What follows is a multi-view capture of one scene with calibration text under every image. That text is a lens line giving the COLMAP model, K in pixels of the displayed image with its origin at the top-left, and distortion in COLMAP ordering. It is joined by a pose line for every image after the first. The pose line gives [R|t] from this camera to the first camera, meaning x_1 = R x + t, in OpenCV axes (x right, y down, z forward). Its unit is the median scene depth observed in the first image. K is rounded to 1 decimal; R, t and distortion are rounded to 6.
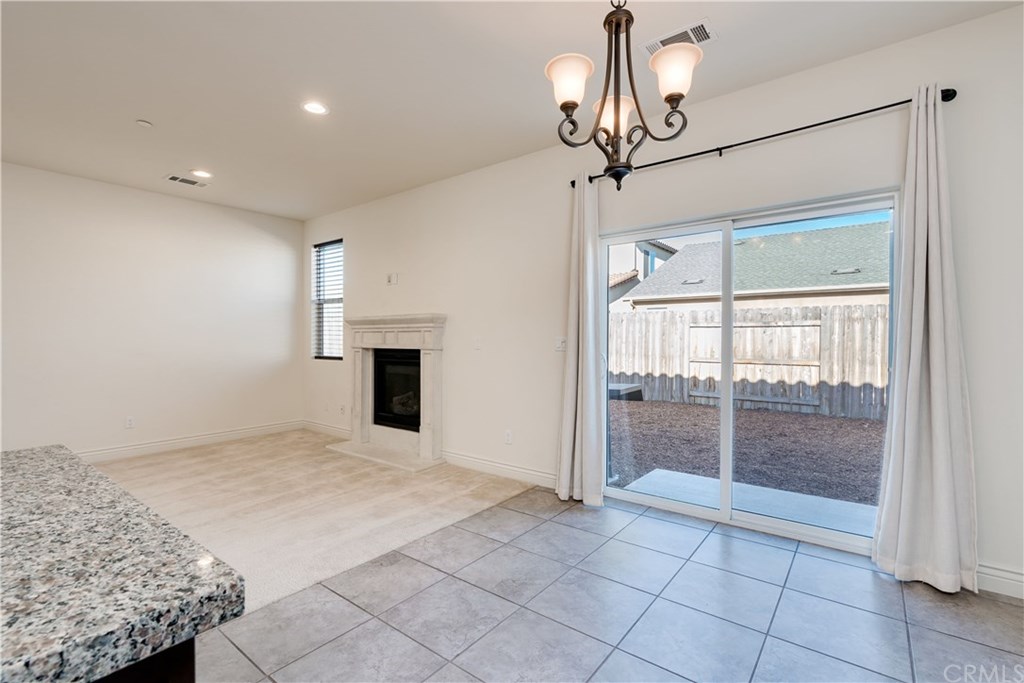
lens RADIAL K [[460.2, 0, 513.1], [0, 460.2, 339.3], [0, 0, 1]] dist [-0.001952, -0.000085]
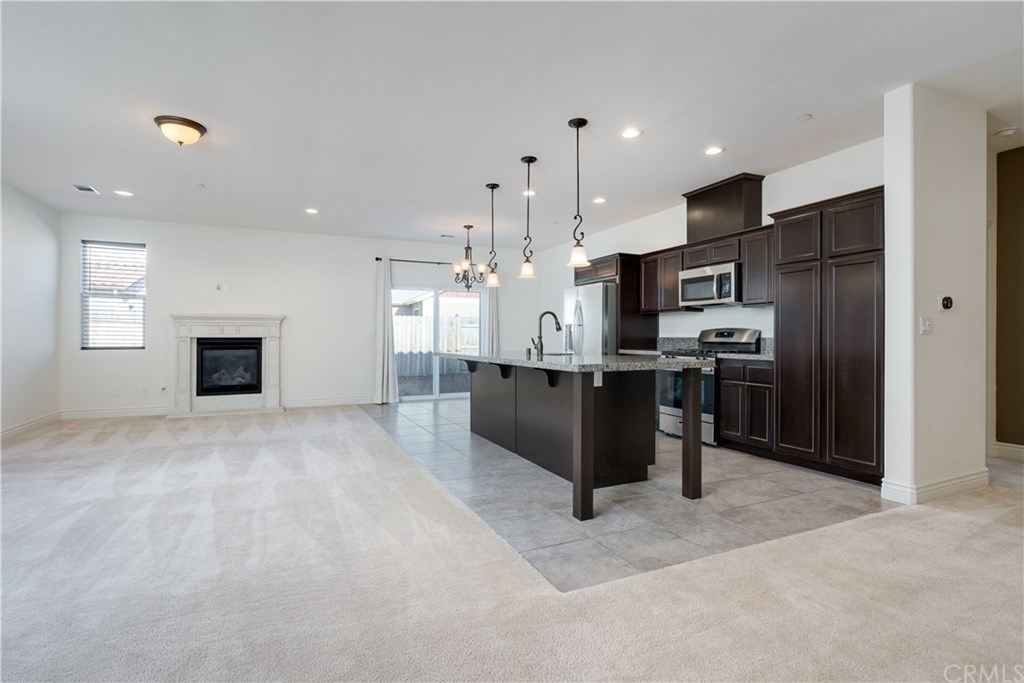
lens RADIAL K [[488.0, 0, 511.2], [0, 488.0, 336.3], [0, 0, 1]] dist [-0.003216, -0.000181]
pose [[0.450936, -0.000512, 0.892556, -1.052769], [0.005849, 0.999980, -0.002381, 0.022169], [-0.892537, 0.006294, 0.450930, -0.380151]]
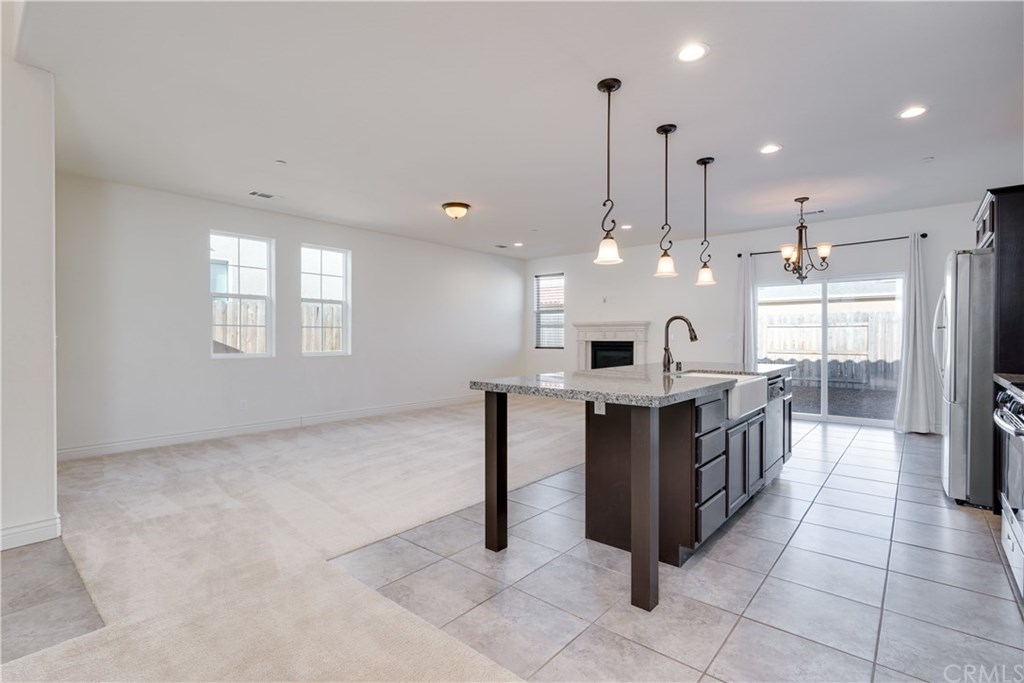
lens RADIAL K [[485.7, 0, 509.4], [0, 485.7, 335.3], [0, 0, 1]] dist [-0.001330, 0.001248]
pose [[0.999114, -0.001591, -0.042062, -0.489214], [0.001360, 0.999984, -0.005531, 0.007148], [0.042070, 0.005468, 0.999100, -0.709779]]
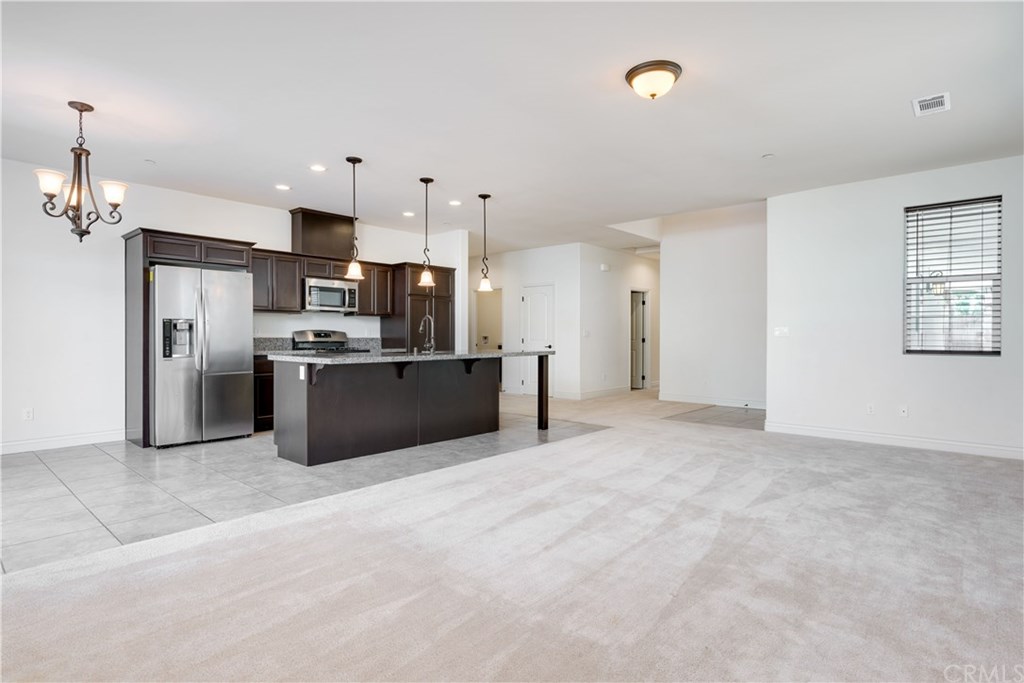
lens RADIAL K [[527.2, 0, 510.4], [0, 527.2, 337.6], [0, 0, 1]] dist [-0.004325, -0.000238]
pose [[-0.997770, -0.002740, 0.066691, -0.530209], [-0.002426, 0.999986, 0.004788, 0.017293], [-0.066703, 0.004616, -0.997762, 0.966480]]
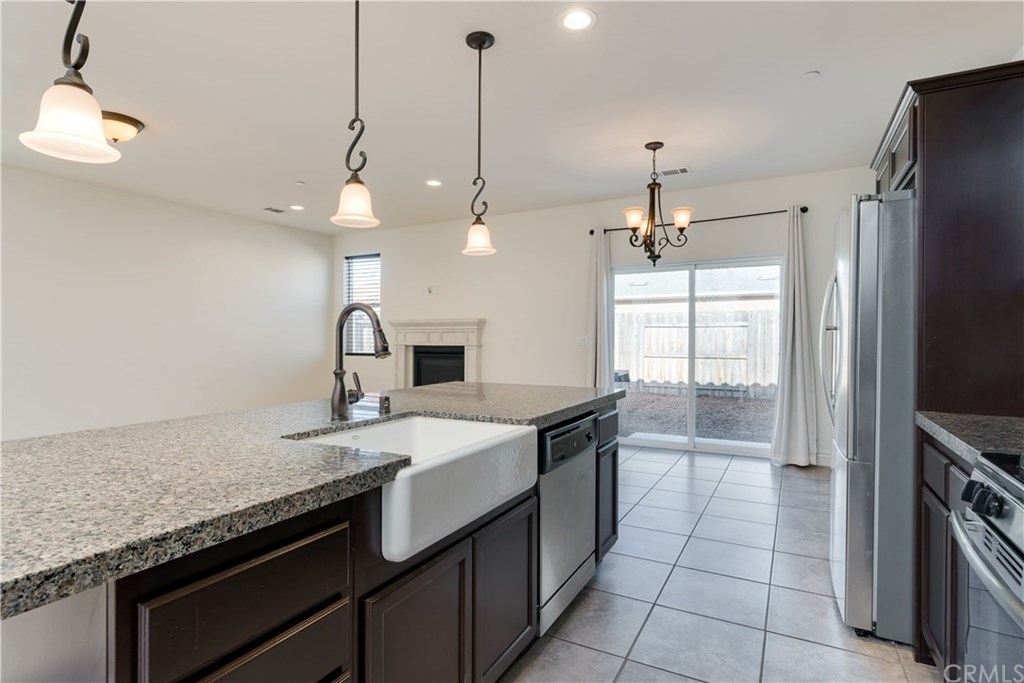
lens RADIAL K [[527.2, 0, 510.4], [0, 527.2, 337.6], [0, 0, 1]] dist [-0.004325, -0.000238]
pose [[0.987035, -0.002486, 0.160485, -0.255755], [0.002643, 0.999996, -0.000766, 0.000158], [-0.160483, 0.001180, 0.987038, -0.402817]]
